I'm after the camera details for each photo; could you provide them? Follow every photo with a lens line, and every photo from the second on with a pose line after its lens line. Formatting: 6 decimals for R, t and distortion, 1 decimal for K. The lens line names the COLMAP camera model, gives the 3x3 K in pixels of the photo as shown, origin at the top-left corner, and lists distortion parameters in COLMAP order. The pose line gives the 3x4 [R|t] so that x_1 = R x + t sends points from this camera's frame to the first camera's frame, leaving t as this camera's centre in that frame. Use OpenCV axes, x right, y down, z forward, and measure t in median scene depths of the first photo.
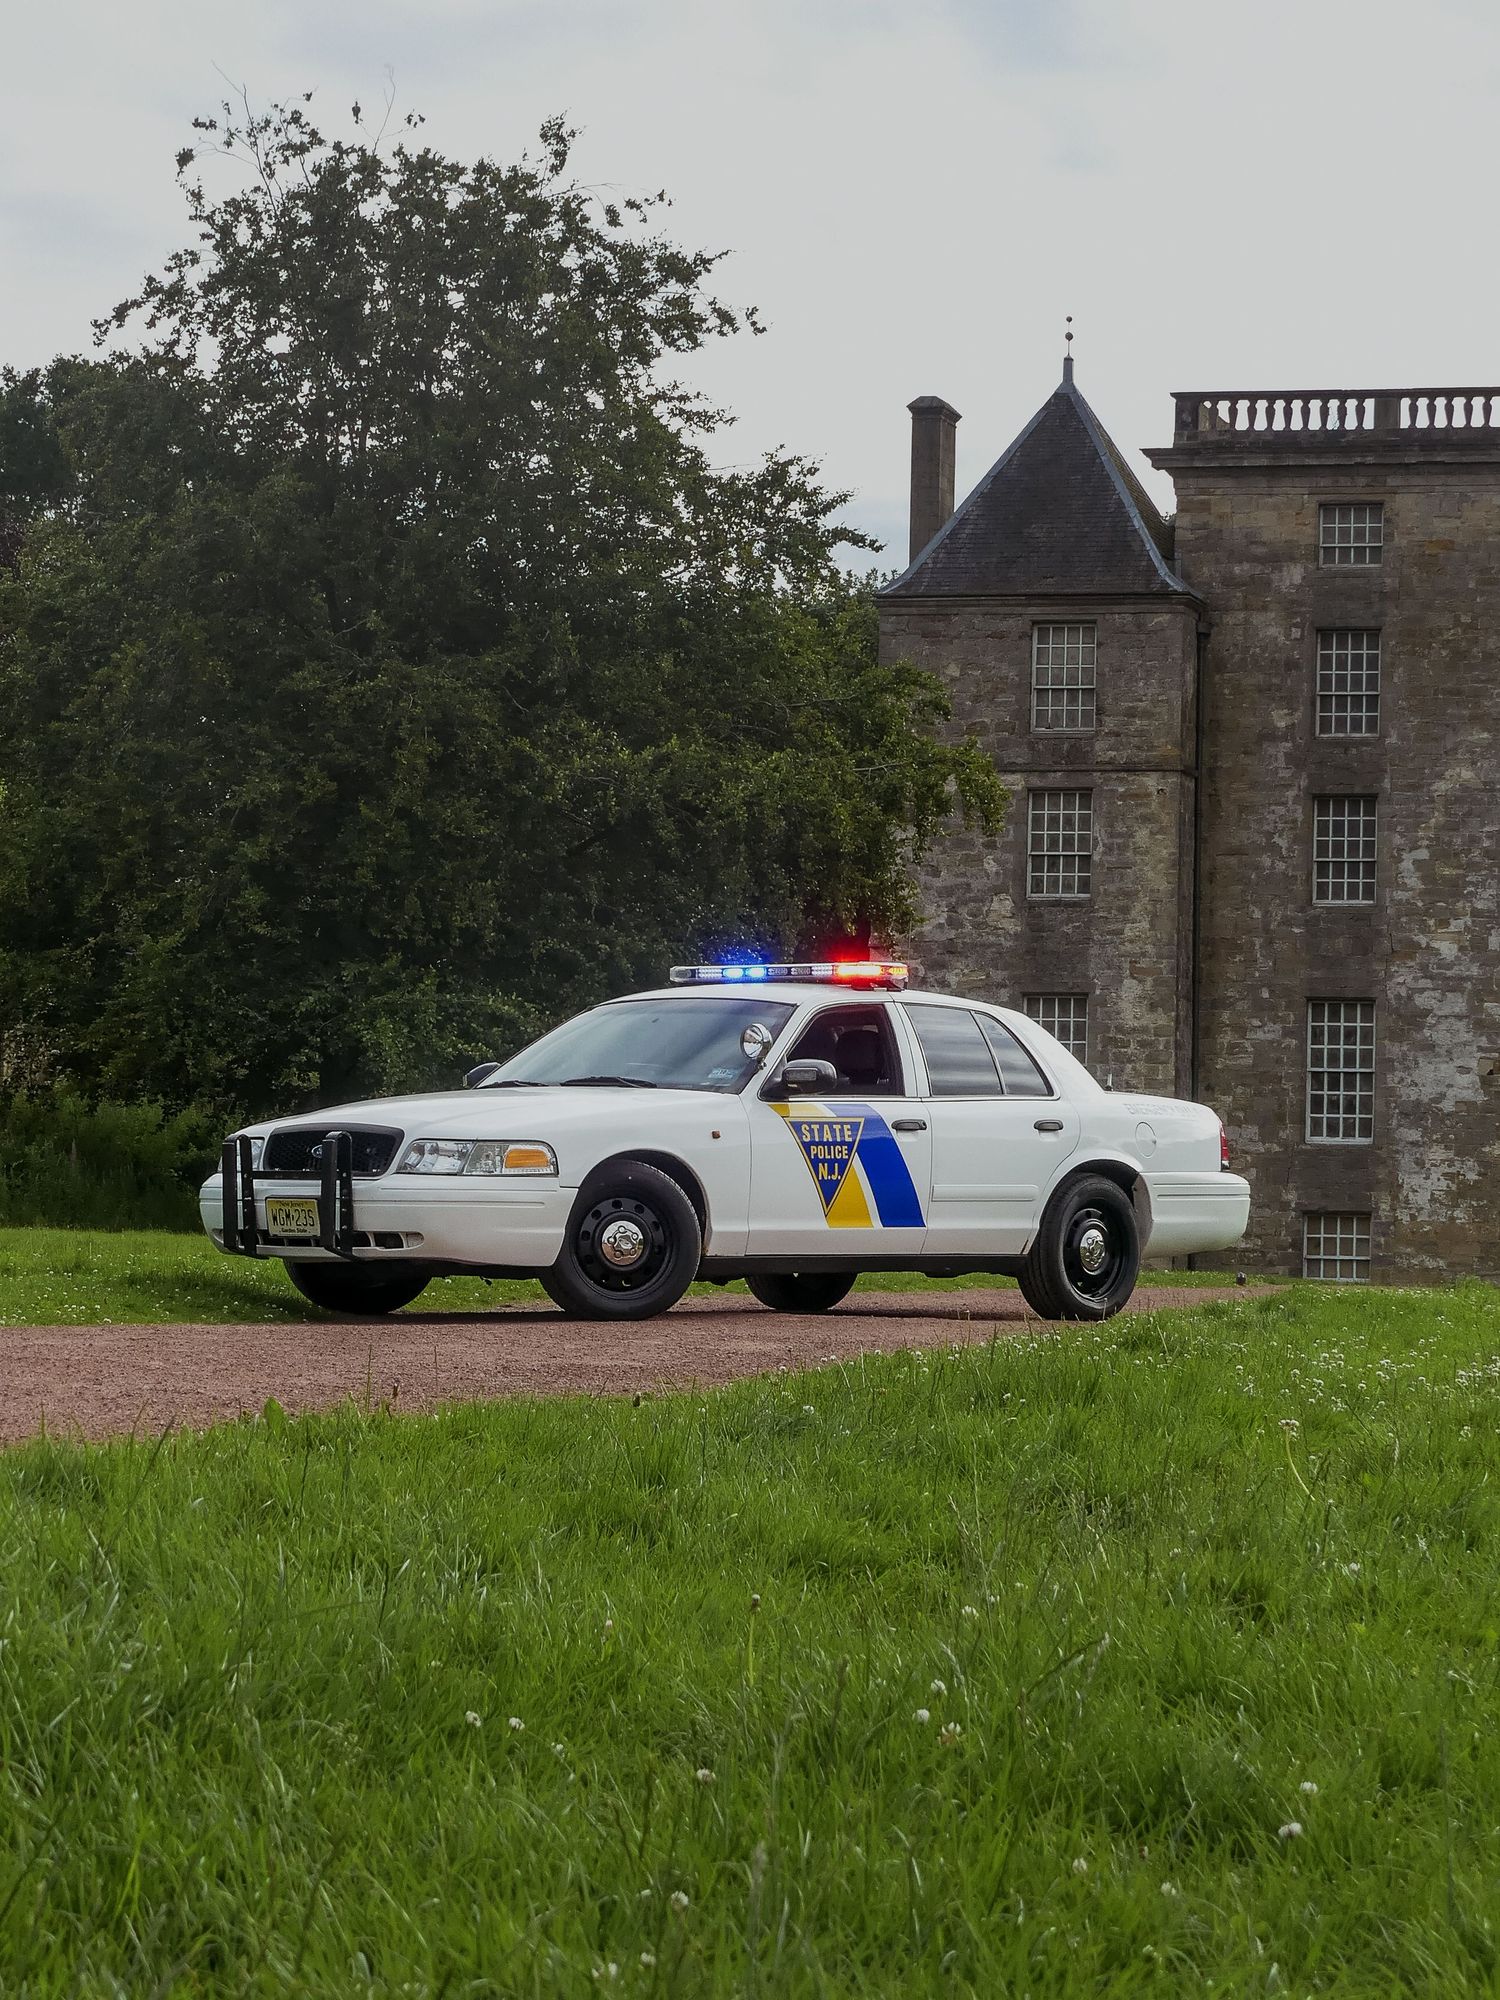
lens RADIAL K [[5335.9, 0, 750.0], [0, 5335.9, 1000.0], [0, 0, 1]] dist [-0.072294, -0.261033]
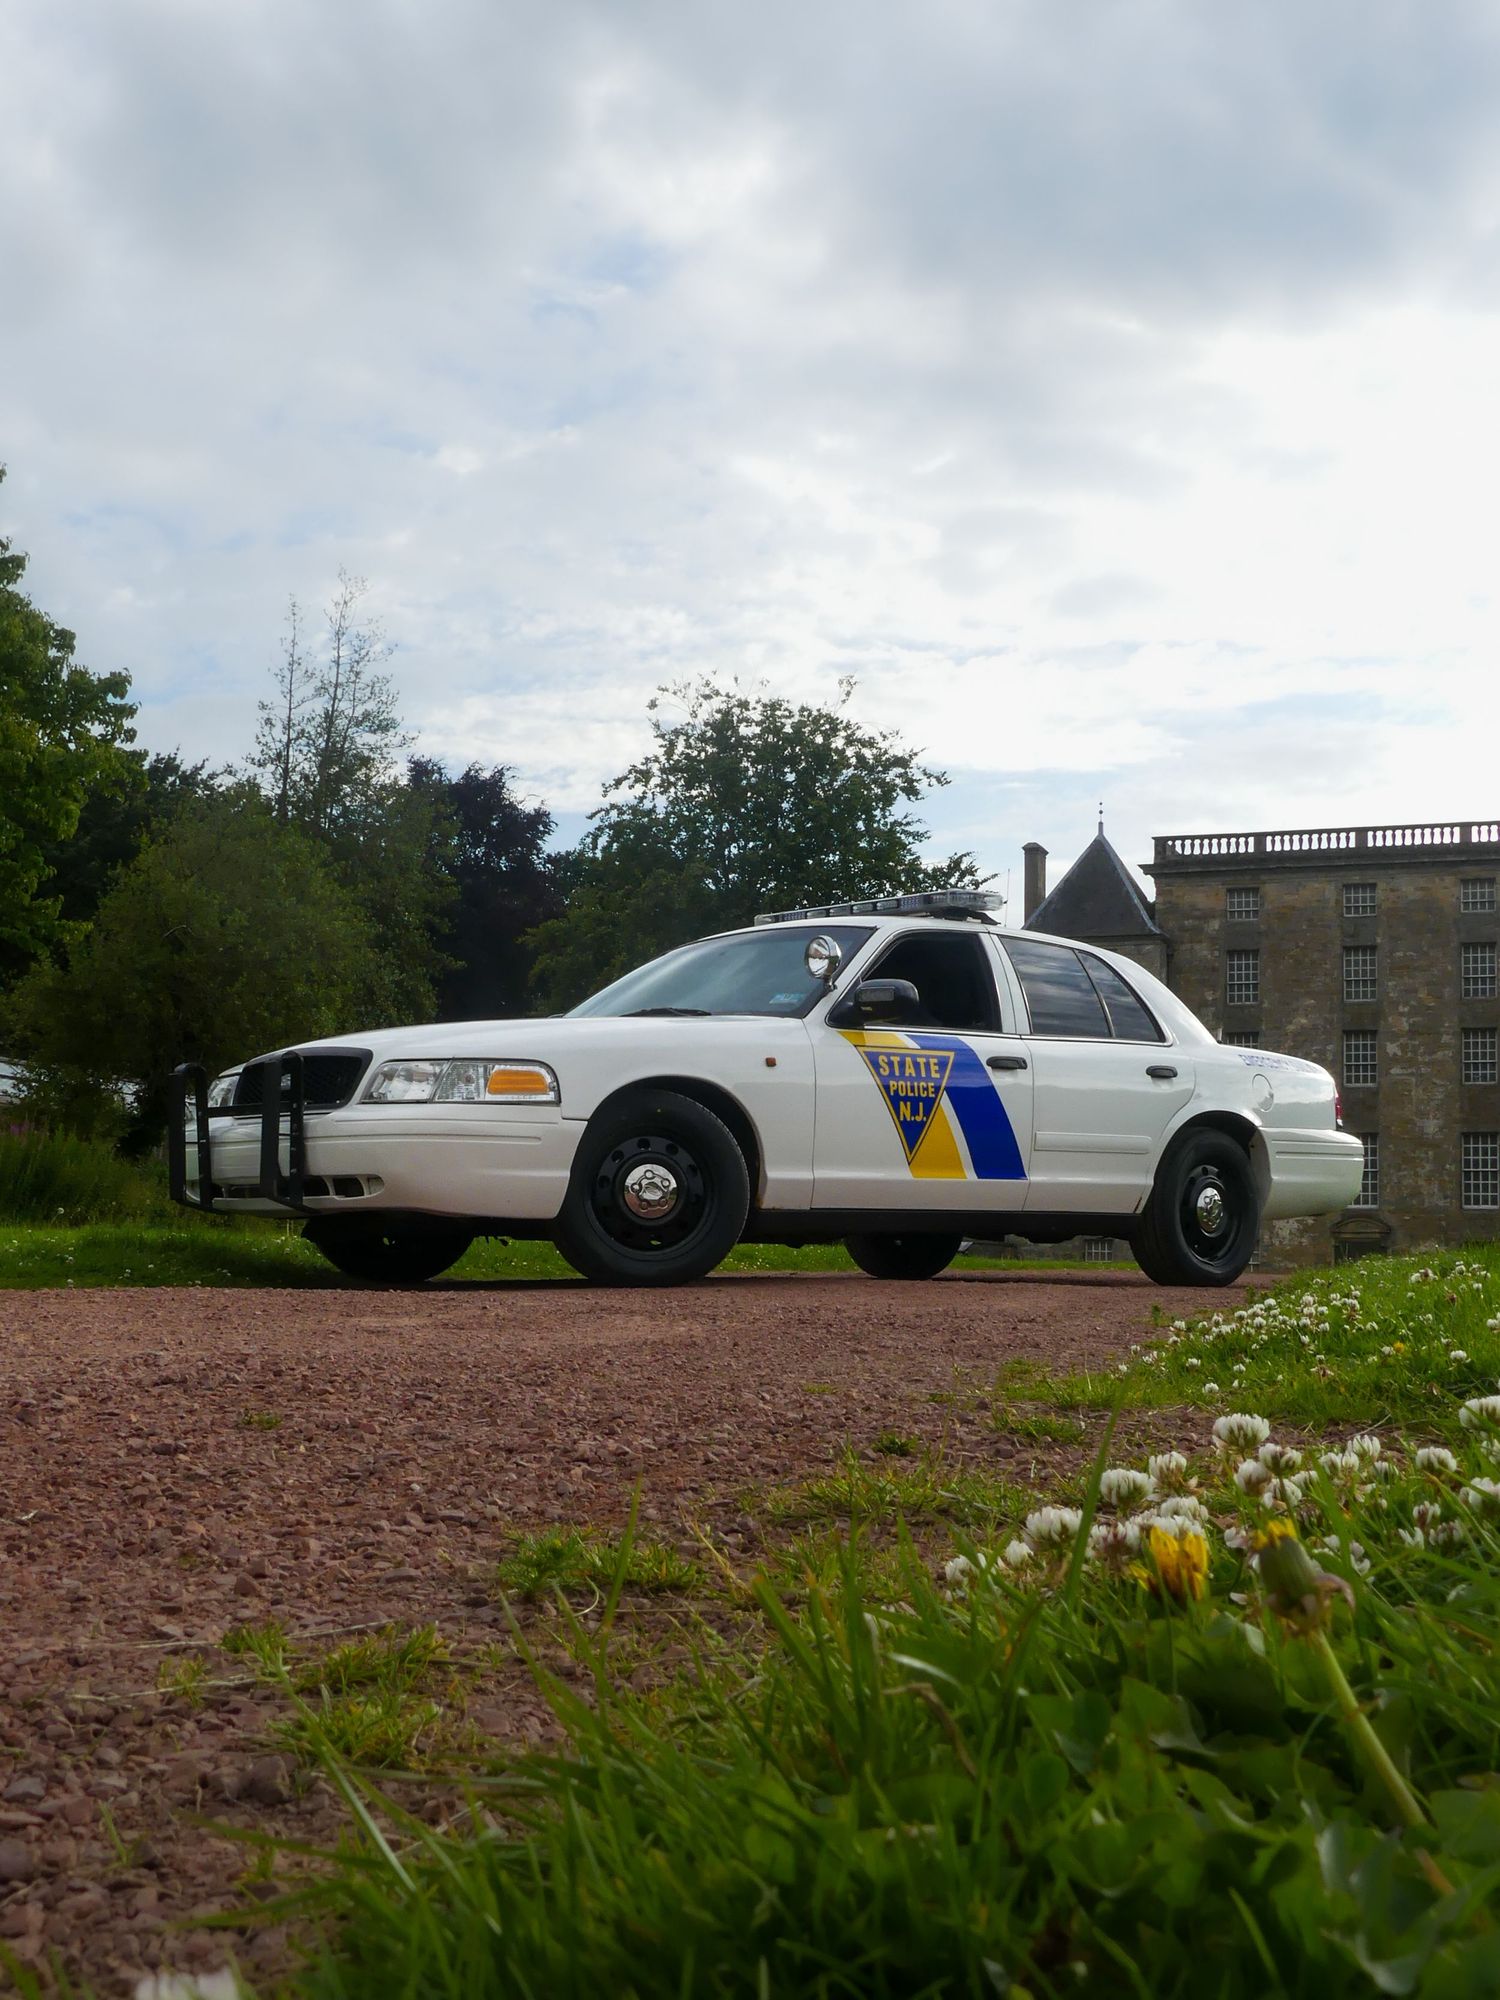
lens RADIAL K [[2366.8, 0, 749.4], [0, 2366.8, 1045.4], [0, 0, 1]] dist [-0.005508, 0.024924]
pose [[0.996126, -0.014197, -0.086782, 0.003310], [0.010230, 0.998889, -0.045990, 0.005859], [0.087339, 0.044925, 0.995165, 0.093654]]
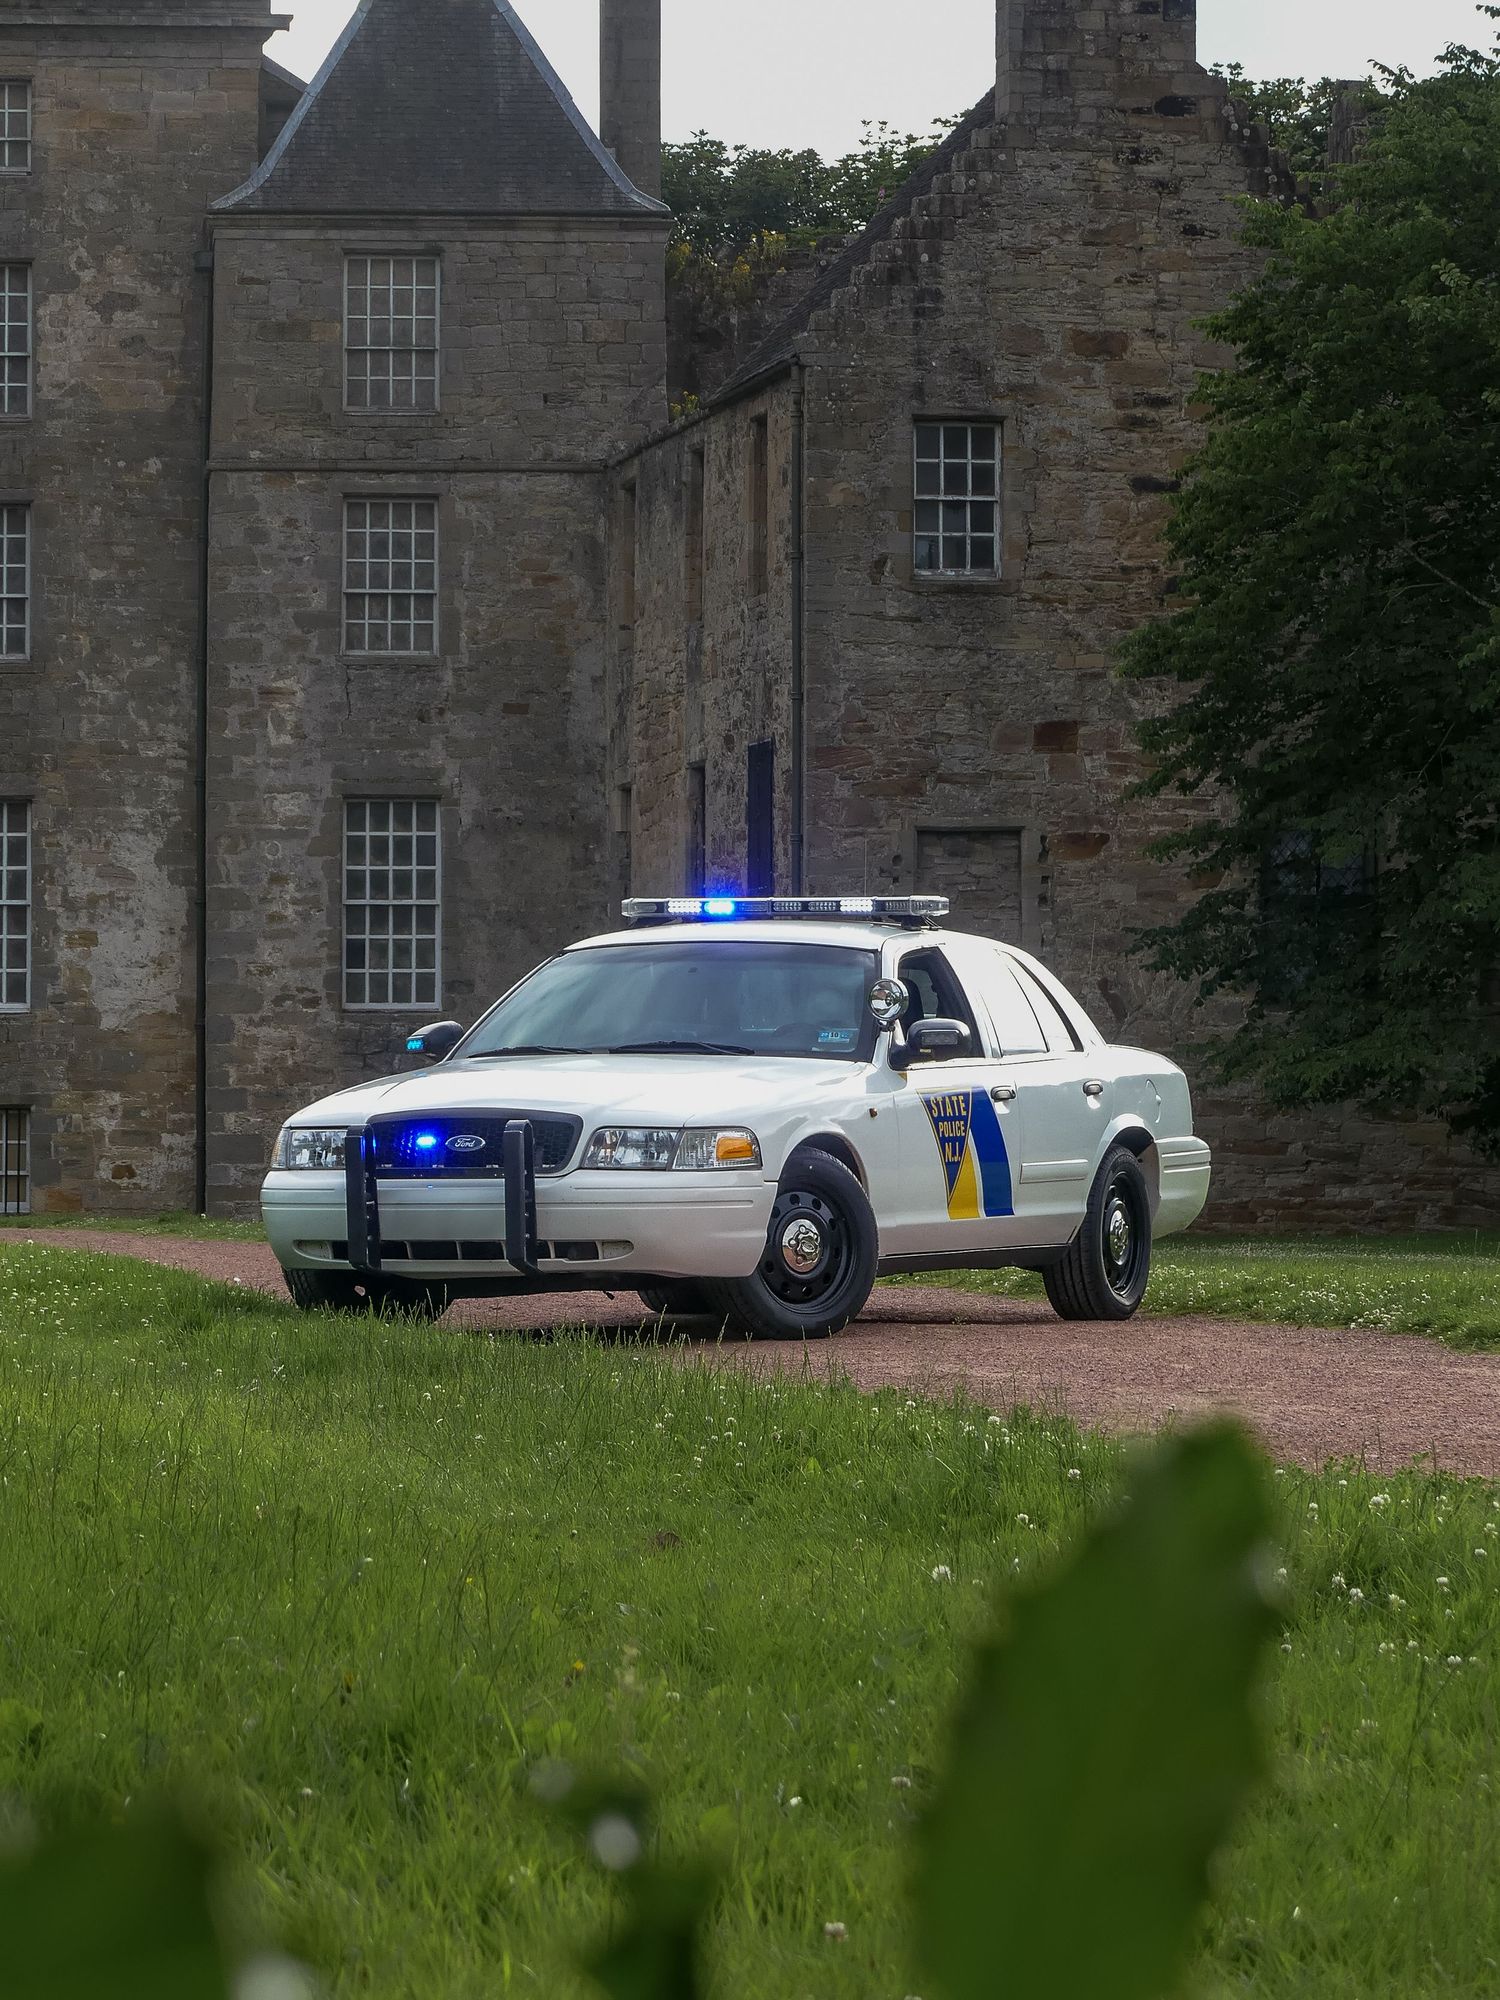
lens RADIAL K [[8013.8, 0, 750.0], [0, 8013.8, 1000.0], [0, 0, 1]] dist [-0.563926, 7.902684]
pose [[0.938901, -0.015538, 0.343837, -0.067812], [0.005104, 0.999499, 0.031232, -0.004717], [-0.344150, -0.027569, 0.938510, -0.025081]]
